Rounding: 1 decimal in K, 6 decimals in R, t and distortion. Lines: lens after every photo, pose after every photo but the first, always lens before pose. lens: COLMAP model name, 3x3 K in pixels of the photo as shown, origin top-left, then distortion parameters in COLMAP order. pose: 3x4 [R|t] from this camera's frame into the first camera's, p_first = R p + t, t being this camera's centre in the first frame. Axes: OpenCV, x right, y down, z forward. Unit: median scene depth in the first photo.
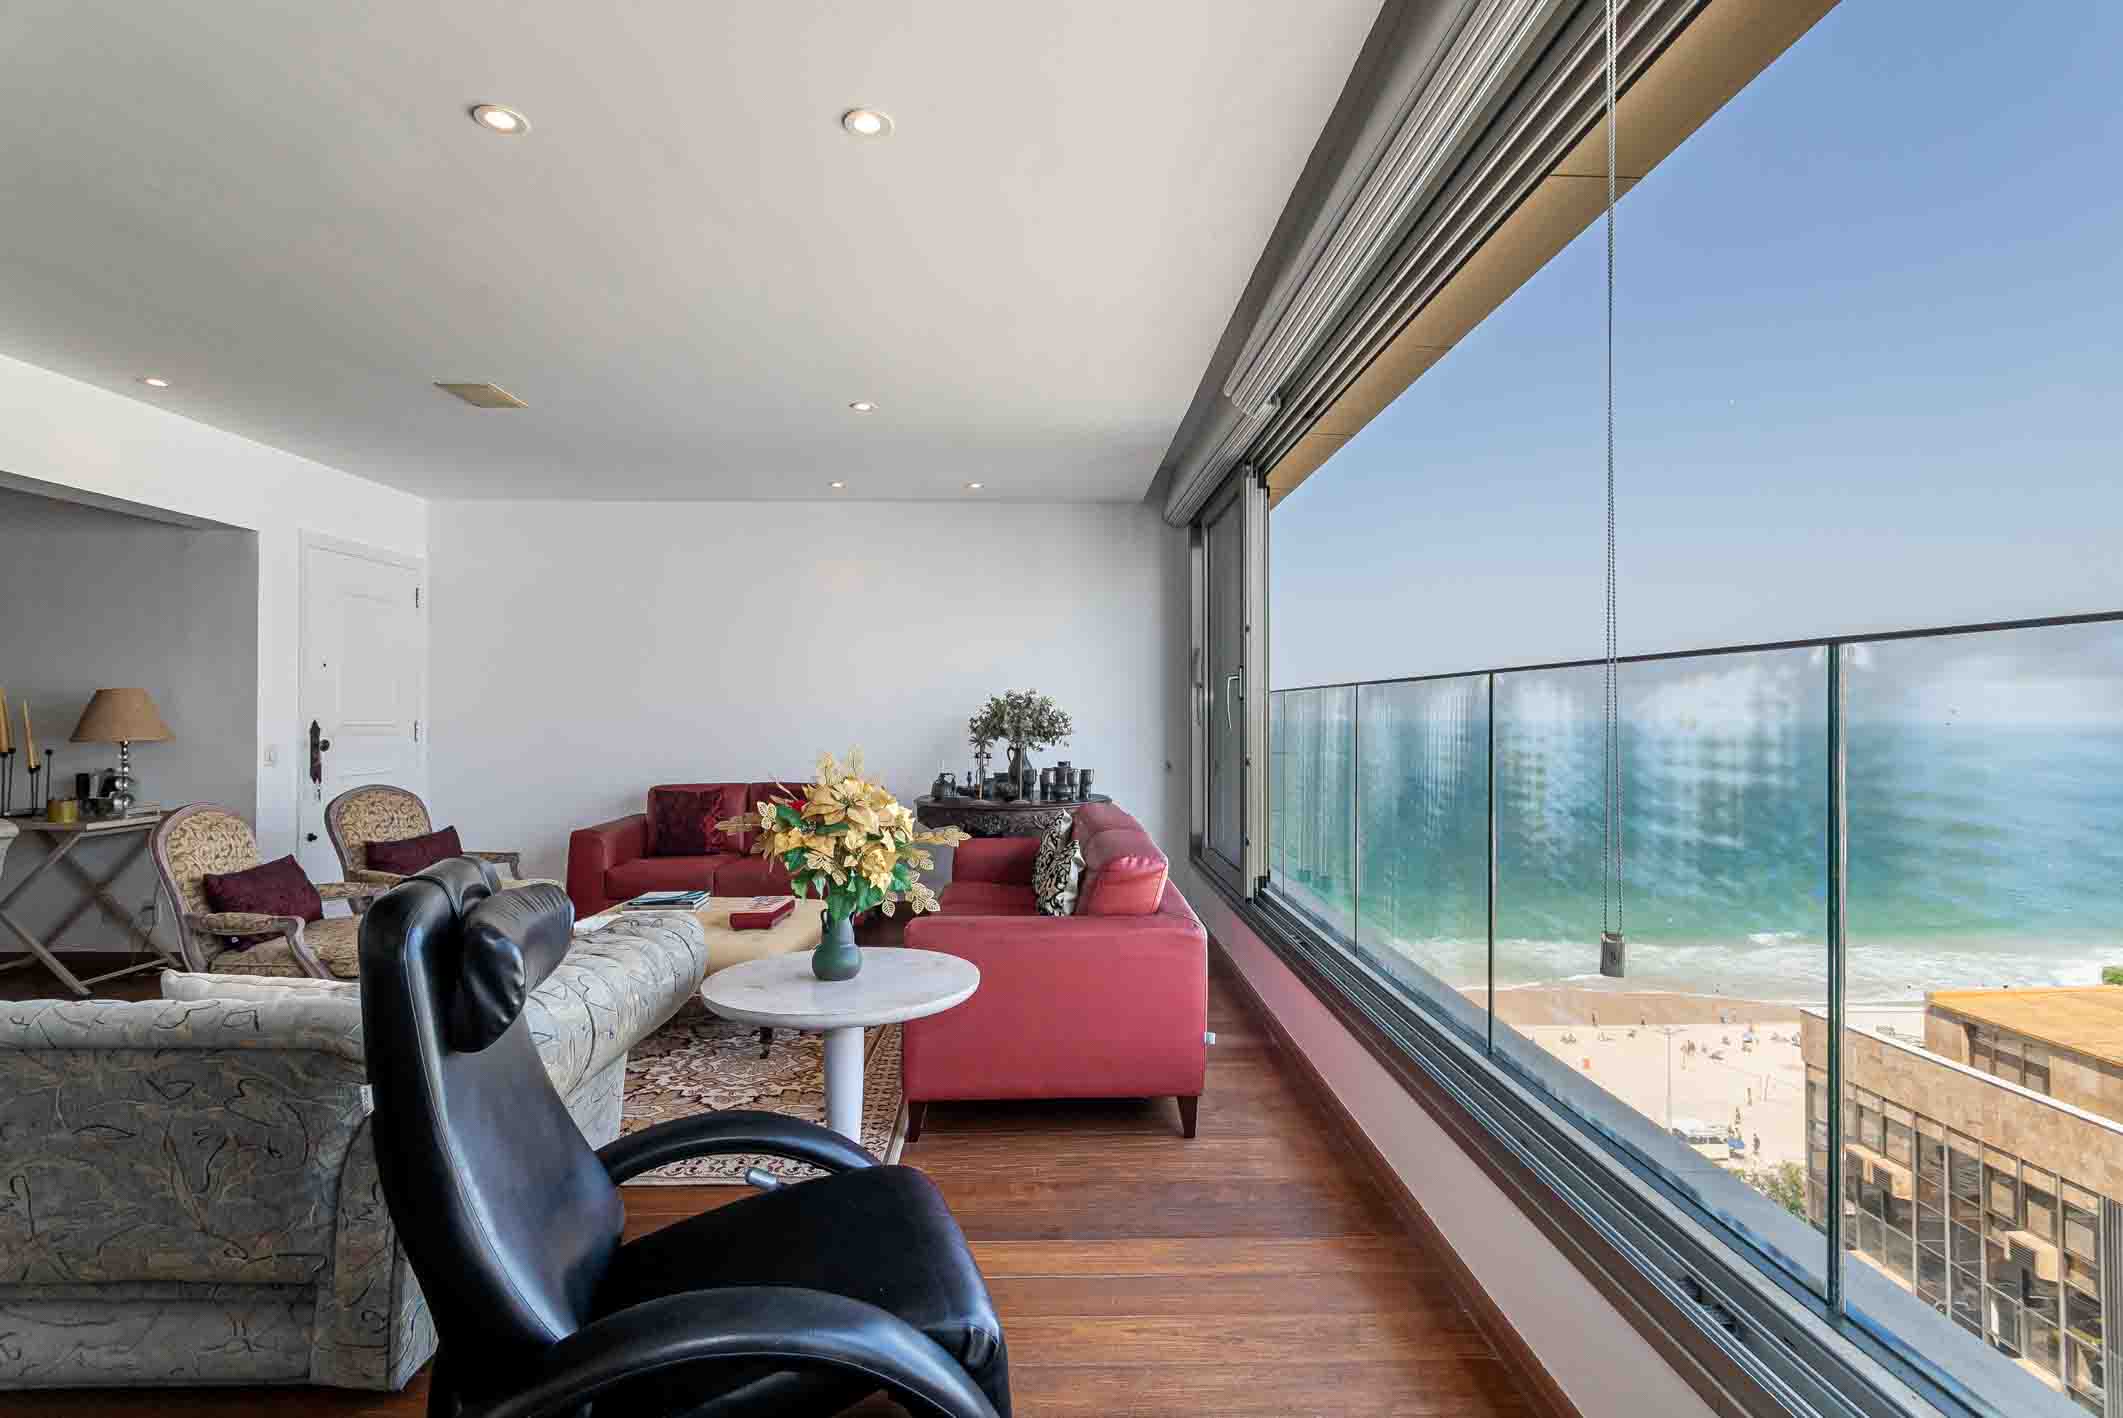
lens RADIAL K [[1028.3, 0, 1061.5], [0, 1028.3, 709.0], [0, 0, 1]] dist [0.003009, 0.000945]
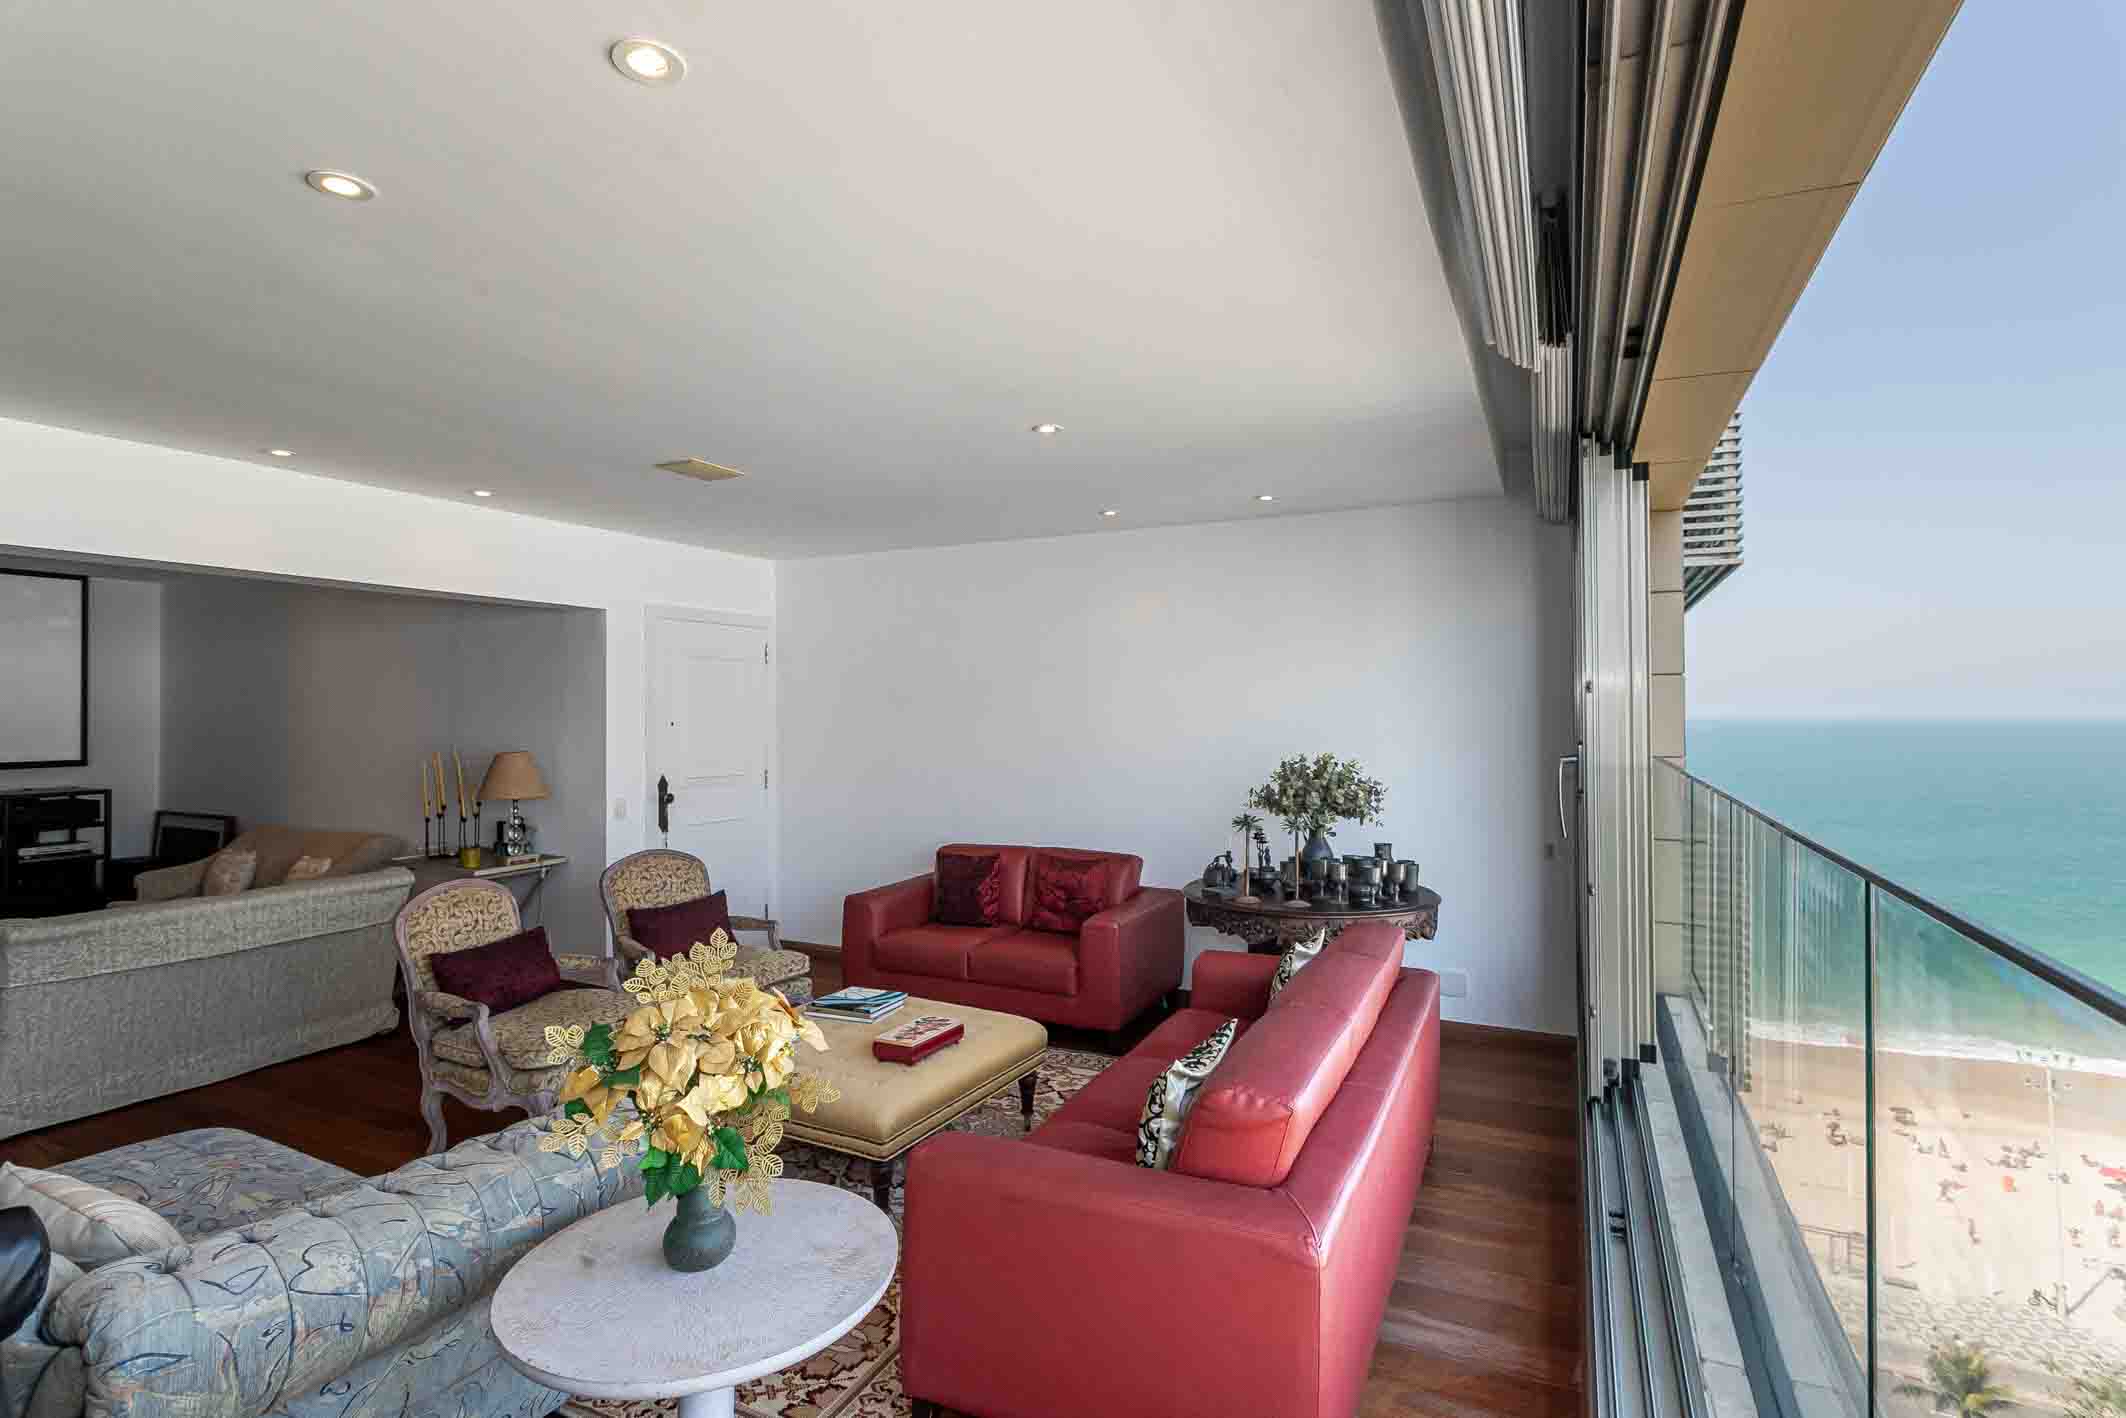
lens RADIAL K [[1036.7, 0, 1058.4], [0, 1036.7, 699.4], [0, 0, 1]] dist [-0.002658, -0.000010]
pose [[0.887544, -0.011813, -0.460572, 0.176672], [0.008451, 0.999920, -0.009359, -0.062961], [0.460646, 0.004415, 0.887573, 0.242832]]
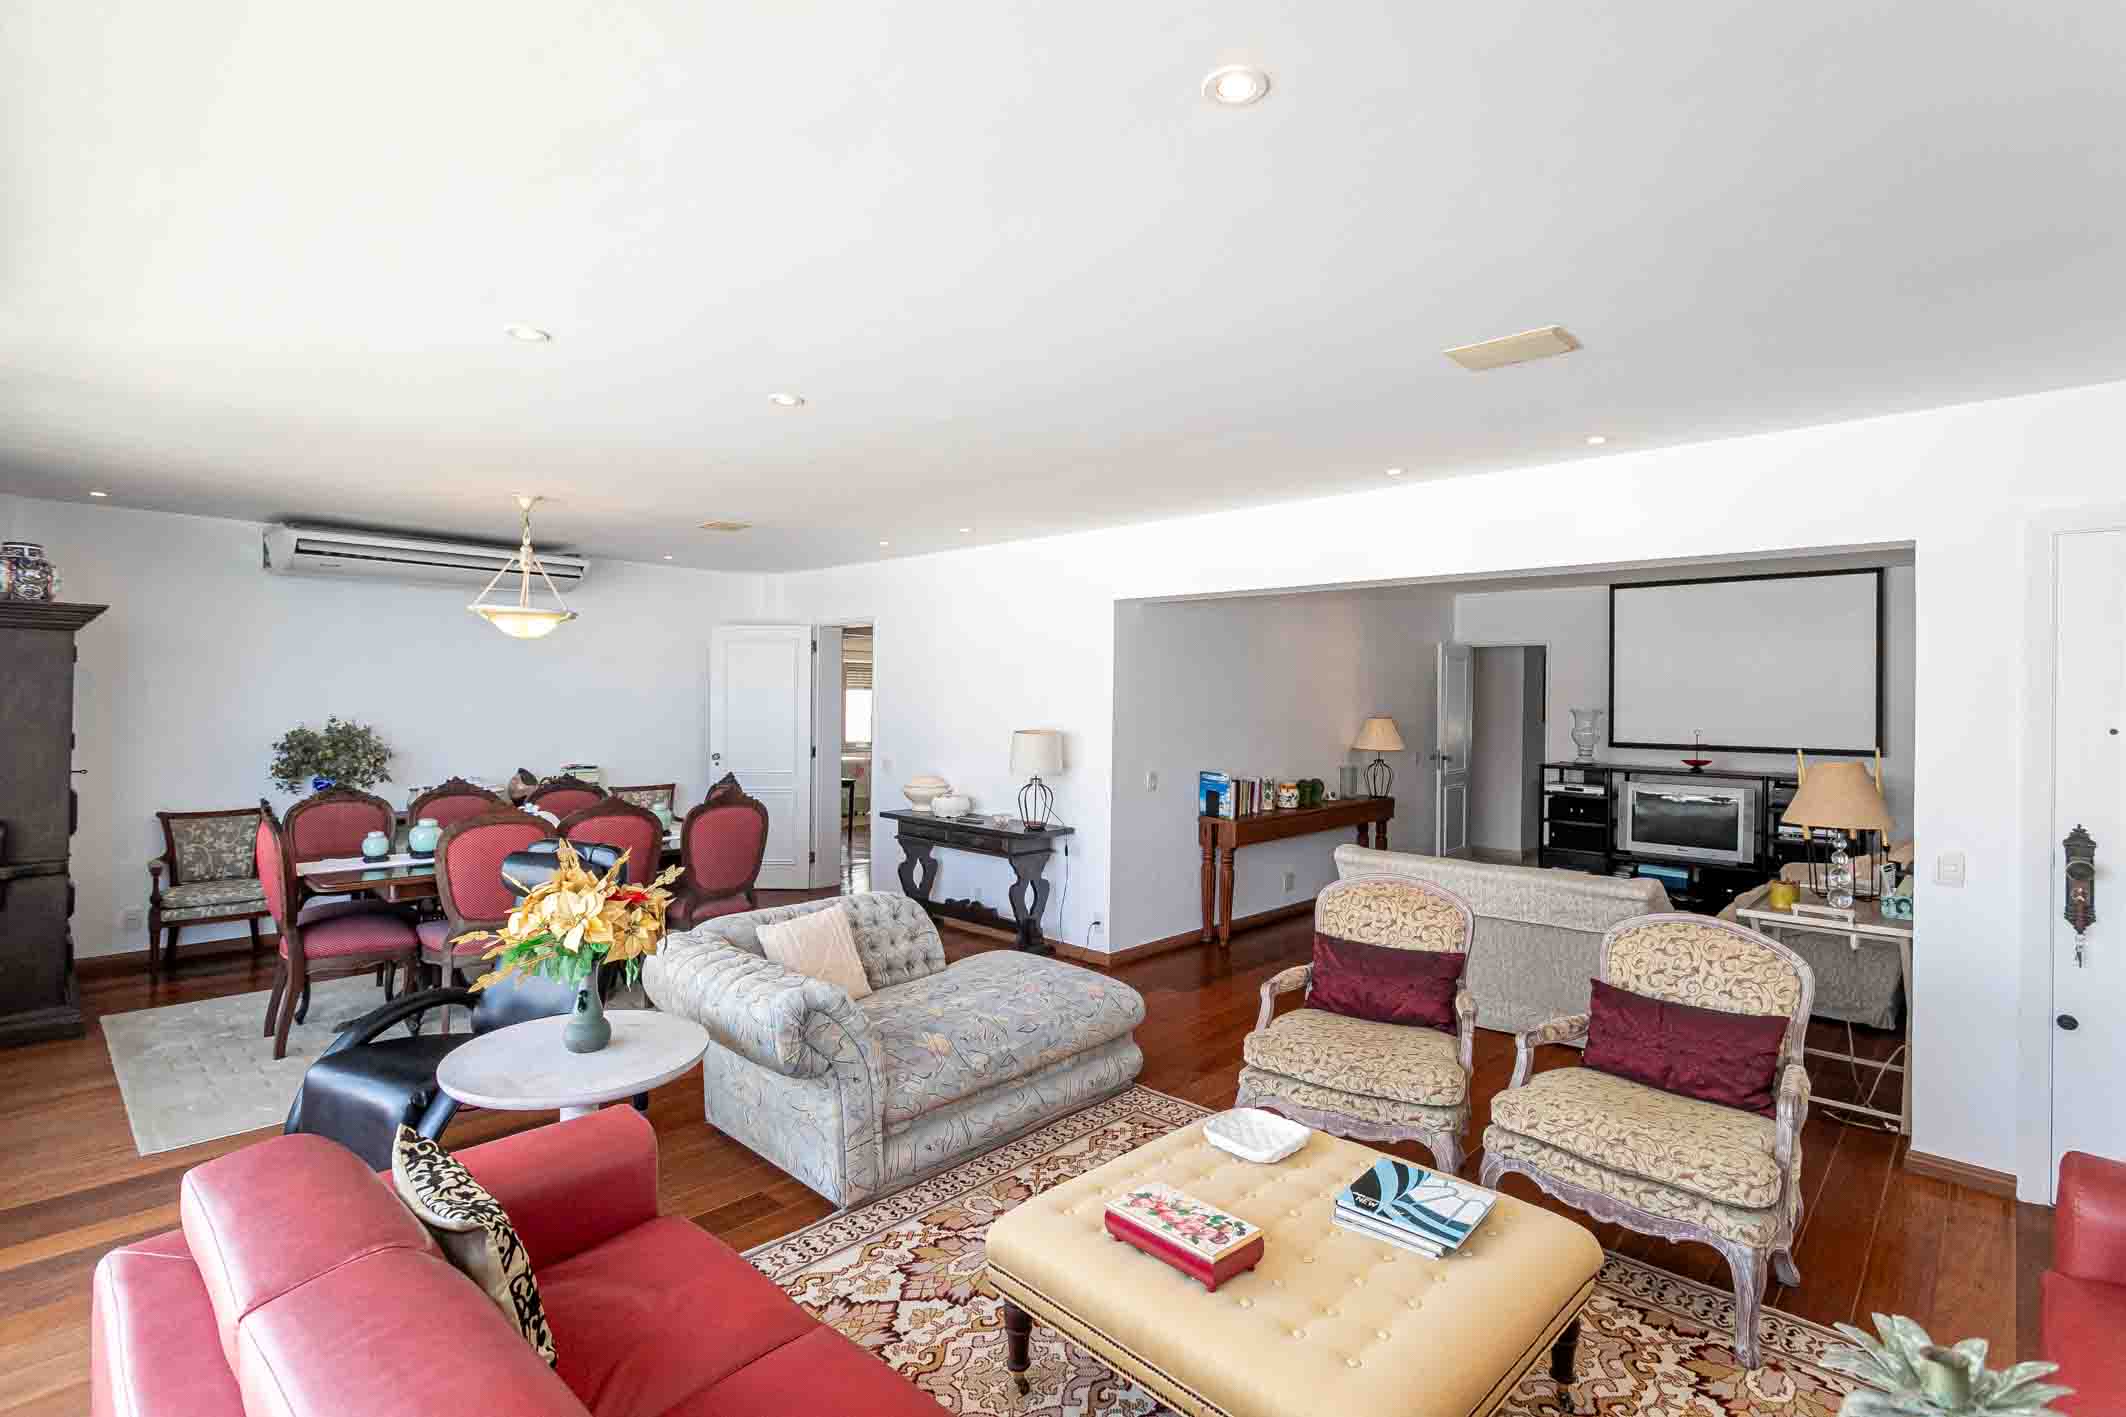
lens RADIAL K [[986.9, 0, 1059.3], [0, 986.9, 702.0], [0, 0, 1]] dist [0.000160, 0.000050]
pose [[-0.707798, -0.006461, -0.706385, 0.094338], [-0.006878, 0.999974, -0.002255, -0.061247], [0.706381, 0.003262, -0.707824, 1.111778]]
